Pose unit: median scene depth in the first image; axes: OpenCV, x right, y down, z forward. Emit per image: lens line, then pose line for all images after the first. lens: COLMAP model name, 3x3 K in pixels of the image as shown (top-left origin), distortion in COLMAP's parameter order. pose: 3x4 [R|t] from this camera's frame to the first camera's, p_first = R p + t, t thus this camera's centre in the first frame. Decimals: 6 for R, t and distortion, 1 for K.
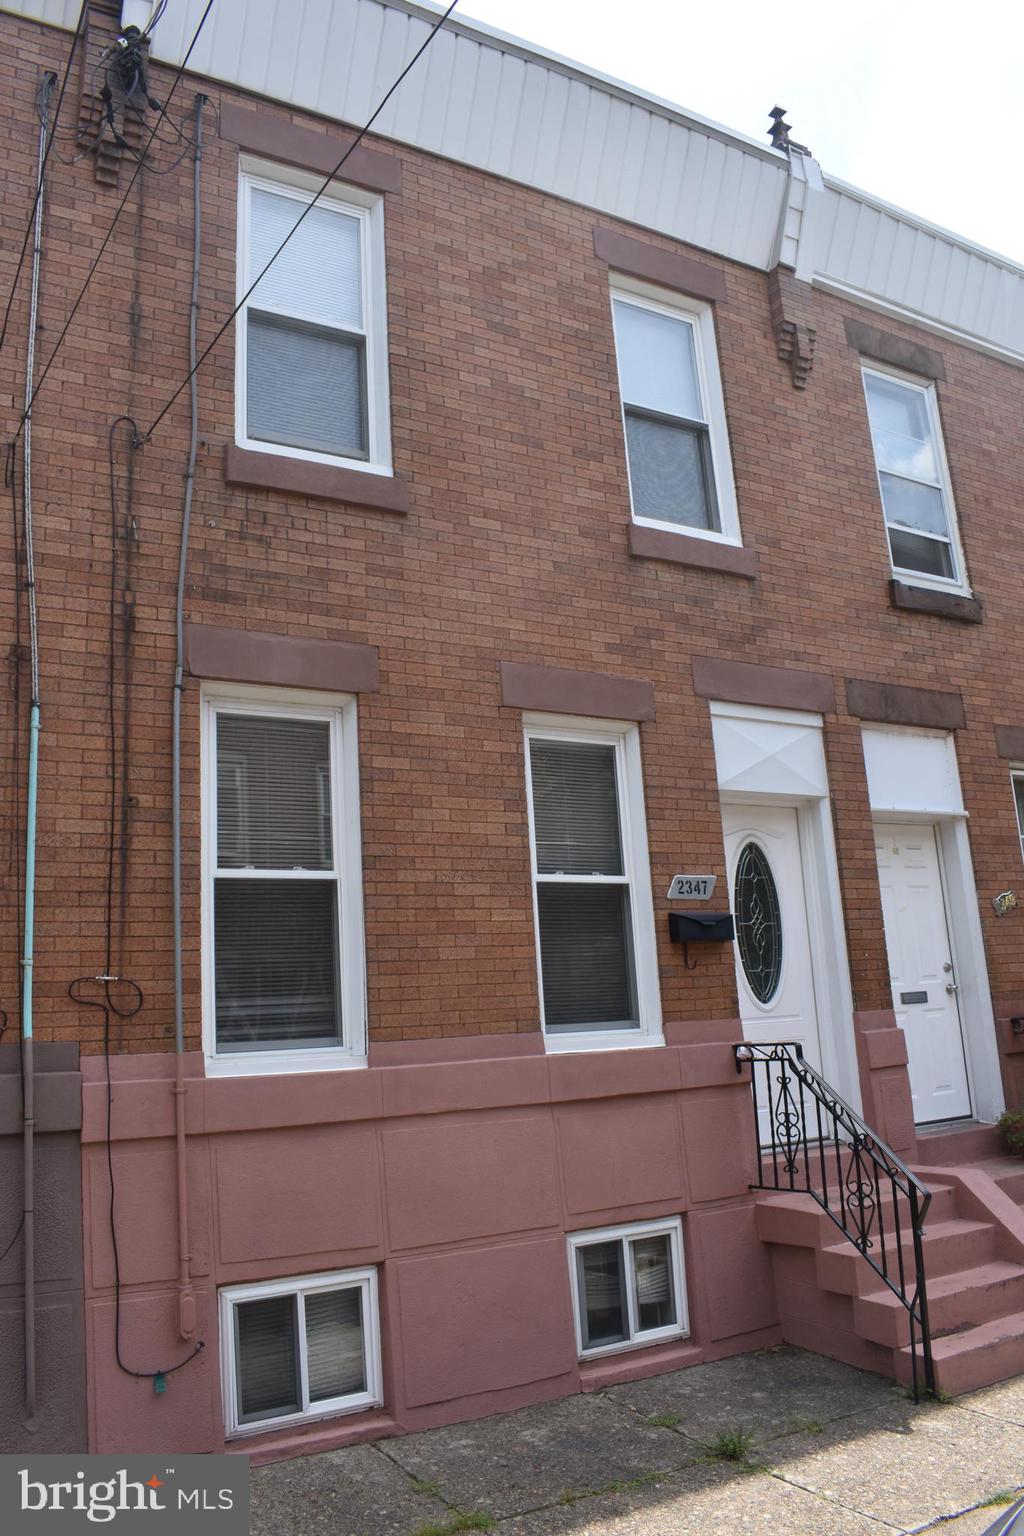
lens RADIAL K [[1215.2, 0, 512.0], [0, 1215.2, 768.0], [0, 0, 1]] dist [-0.087930, 0.002422]
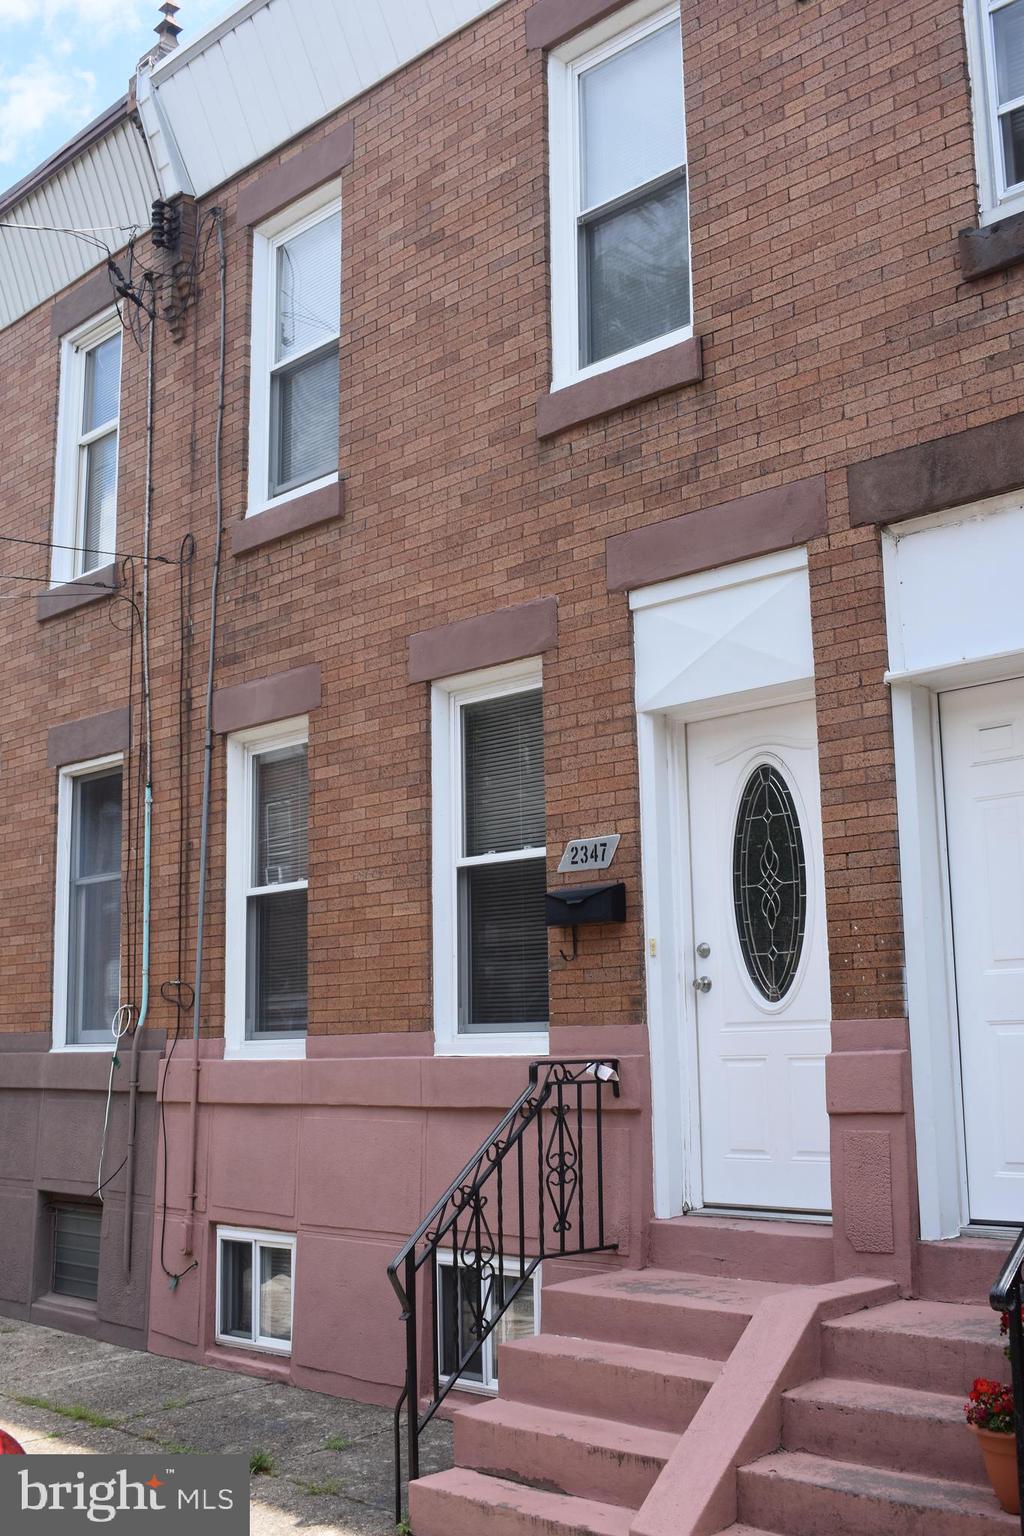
lens RADIAL K [[1569.6, 0, 512.0], [0, 1569.6, 768.0], [0, 0, 1]] dist [-0.052066, -0.004416]
pose [[0.264601, -0.107747, -0.958320, 1.193229], [0.222175, 0.973817, -0.048145, 0.089224], [0.938416, -0.200176, 0.281612, 0.738456]]
